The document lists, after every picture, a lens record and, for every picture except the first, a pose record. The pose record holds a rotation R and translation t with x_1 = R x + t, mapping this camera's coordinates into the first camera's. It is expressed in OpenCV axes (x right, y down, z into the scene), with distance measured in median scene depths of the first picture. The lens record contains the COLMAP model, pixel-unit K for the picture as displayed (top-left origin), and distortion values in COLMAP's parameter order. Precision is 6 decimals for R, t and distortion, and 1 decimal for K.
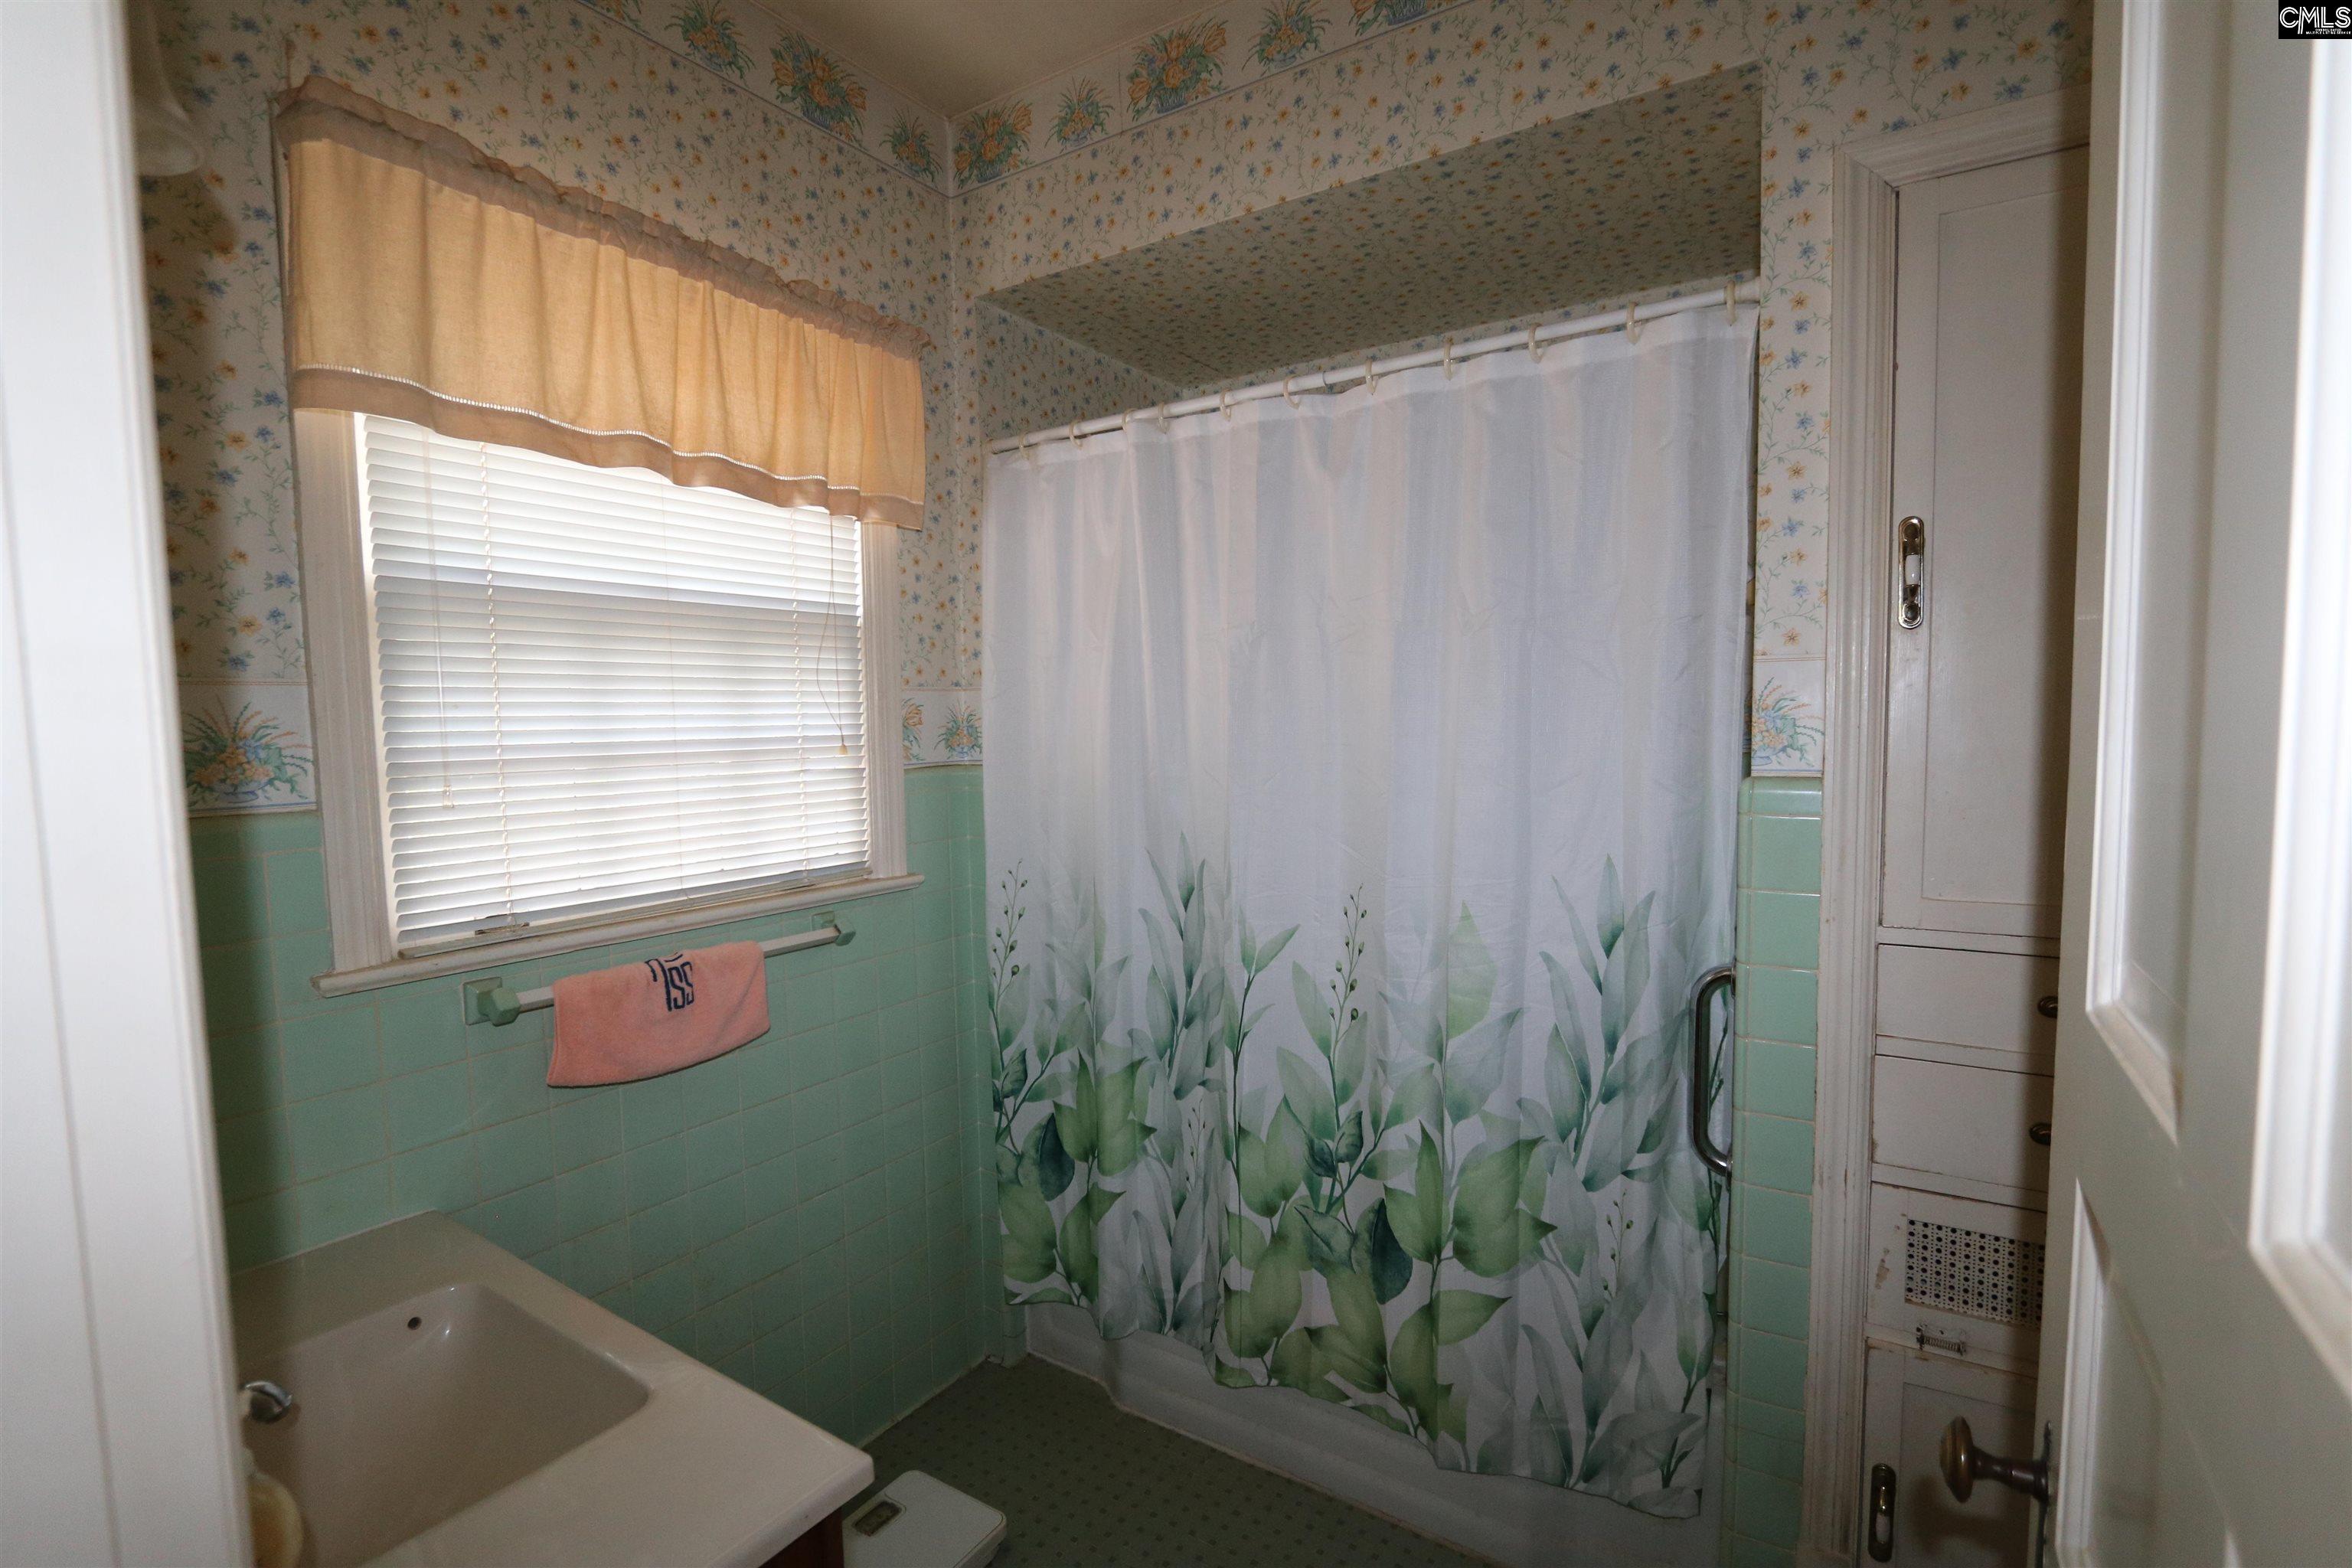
lens RADIAL K [[1079.8, 0, 1182.3], [0, 1079.8, 785.1], [0, 0, 1]] dist [-0.001325, 0.000007]
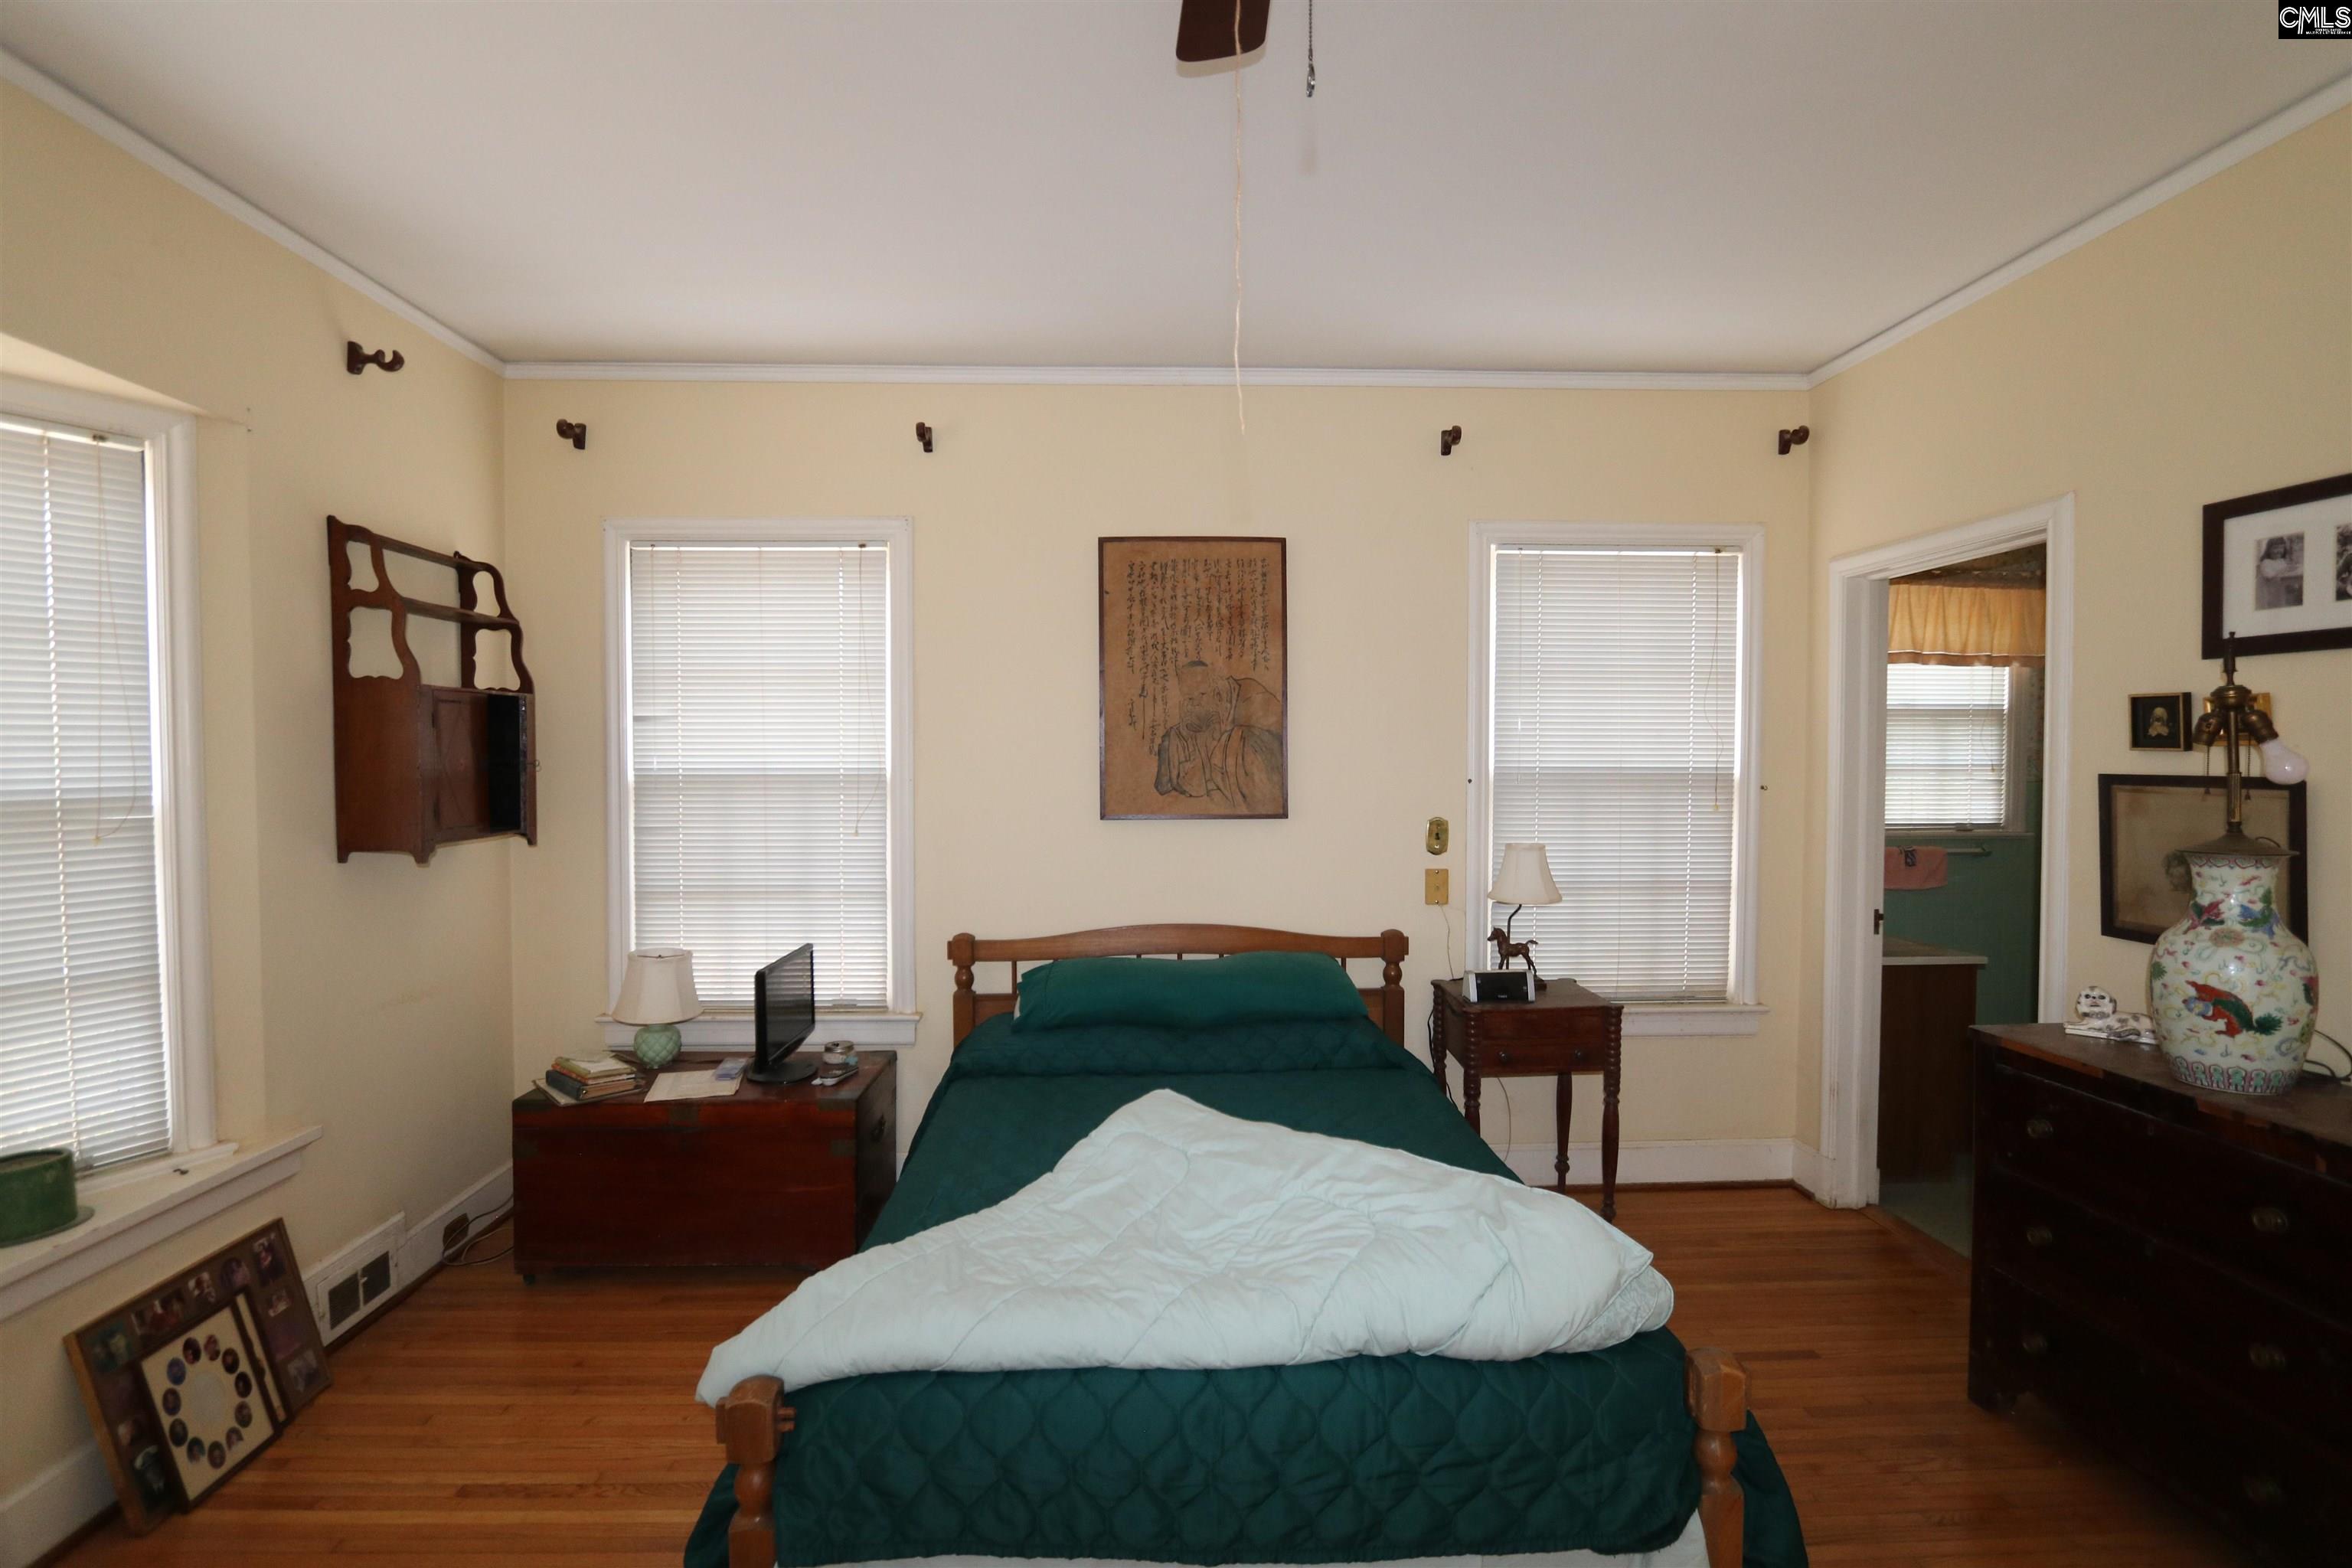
lens RADIAL K [[1079.8, 0, 1182.5], [0, 1079.8, 791.9], [0, 0, 1]] dist [-0.001325, 0.000007]
pose [[0.582827, 0.039085, -0.811656, 0.563594], [-0.069323, 0.997593, -0.001740, 0.141117], [0.809634, 0.057280, 0.584133, -1.785492]]
